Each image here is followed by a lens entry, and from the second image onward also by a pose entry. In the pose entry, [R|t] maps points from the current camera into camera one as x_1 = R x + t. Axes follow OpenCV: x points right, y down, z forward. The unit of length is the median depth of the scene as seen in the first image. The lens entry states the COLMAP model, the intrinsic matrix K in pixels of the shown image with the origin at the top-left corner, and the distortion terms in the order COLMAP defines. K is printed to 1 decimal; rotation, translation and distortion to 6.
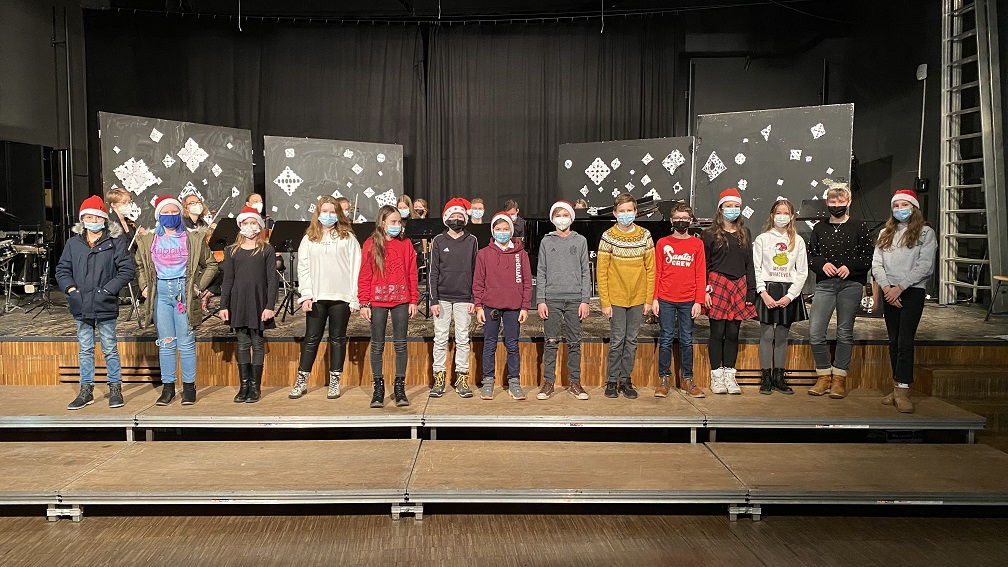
lens RADIAL K [[797.4, 0, 505.9], [0, 797.4, 287.8], [0, 0, 1]] dist [0.022700, -0.024919]
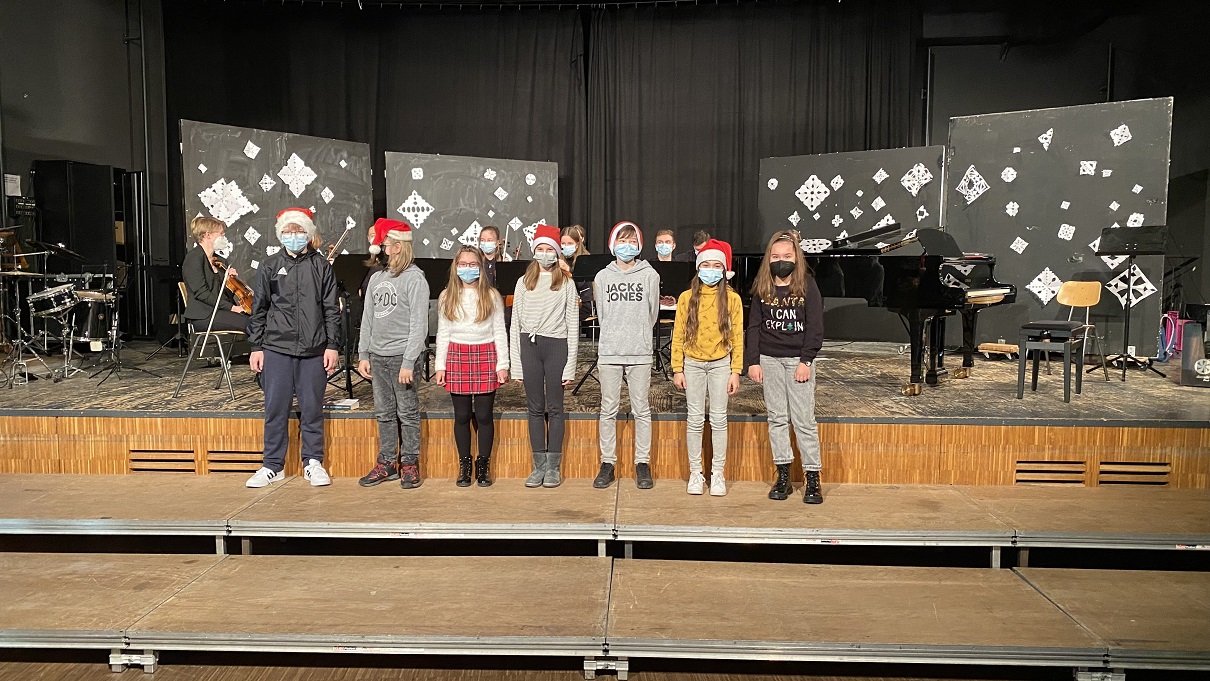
lens RADIAL K [[957.2, 0, 600.5], [0, 957.2, 348.2], [0, 0, 1]] dist [0.022700, -0.024919]
pose [[0.998209, 0.001392, -0.059815, -0.040495], [-0.001019, 0.999980, 0.006266, -0.003382], [0.059822, -0.006194, 0.998190, 0.082982]]
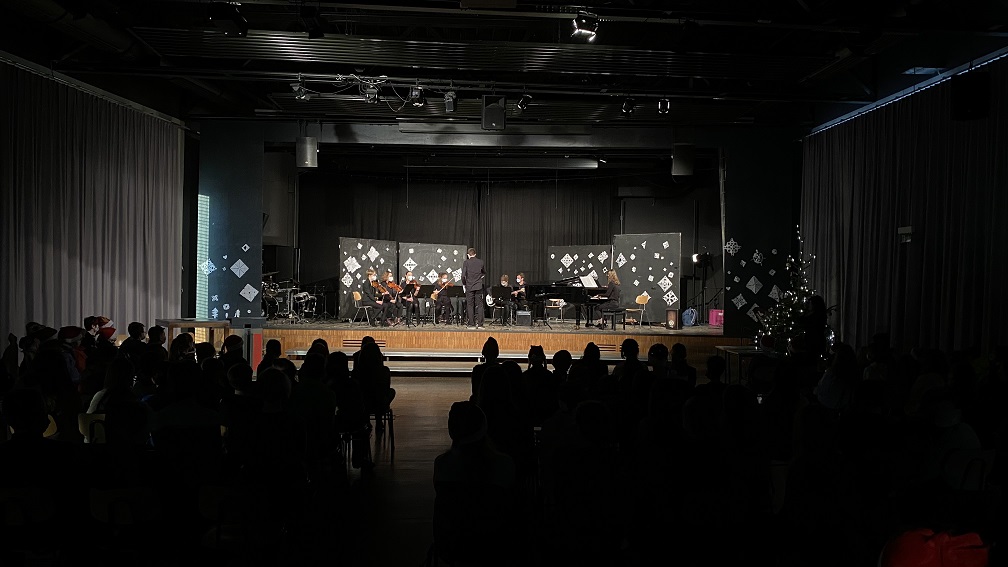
lens RADIAL K [[797.4, 0, 507.5], [0, 797.4, 274.8], [0, 0, 1]] dist [0.022700, -0.024919]
pose [[0.999098, 0.008899, -0.041512, 0.062988], [-0.012824, 0.995368, -0.095284, 0.092843], [0.040472, 0.095730, 0.994584, -1.158355]]
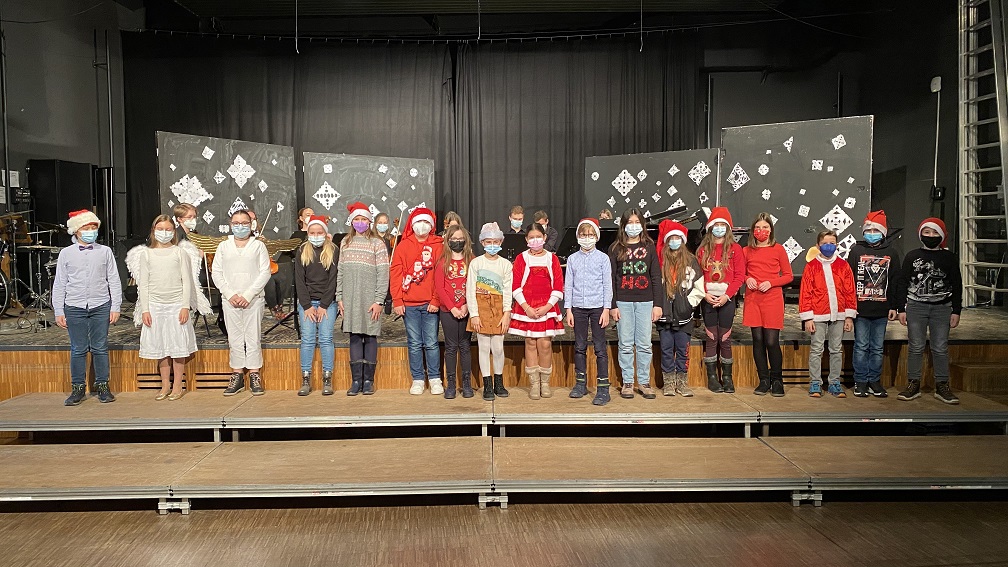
lens RADIAL K [[797.4, 0, 505.7], [0, 797.4, 288.4], [0, 0, 1]] dist [0.022700, -0.024919]
pose [[0.999925, -0.011159, 0.004997, -0.056401], [0.011232, 0.999828, -0.014737, 0.005224], [-0.004832, 0.014792, 0.999879, -0.039723]]
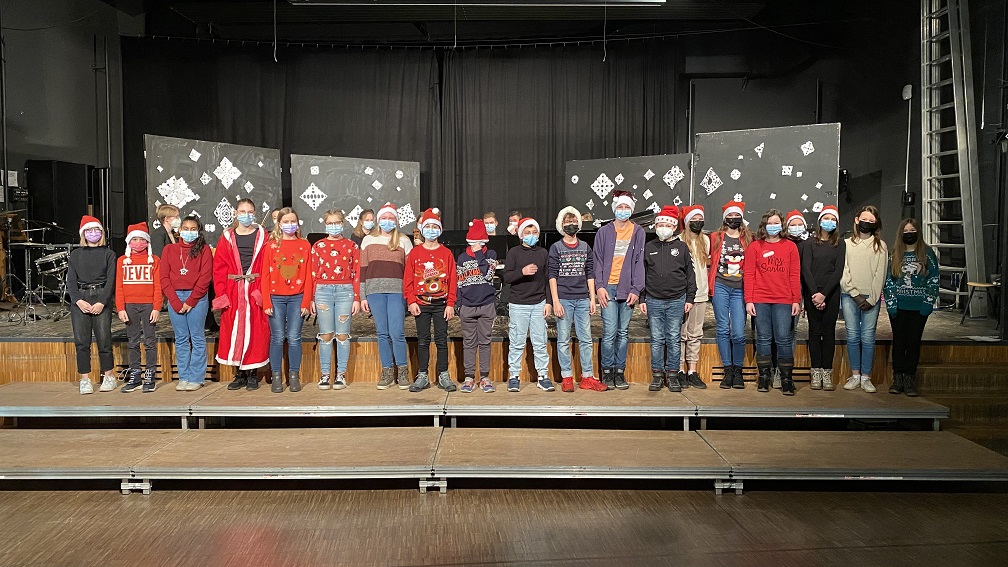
lens RADIAL K [[797.4, 0, 506.2], [0, 797.4, 285.2], [0, 0, 1]] dist [0.022700, -0.024919]
pose [[0.999938, -0.002329, -0.010875, -0.002742], [0.002122, 0.999816, -0.019052, 0.007317], [0.010917, 0.019028, 0.999759, -0.077655]]
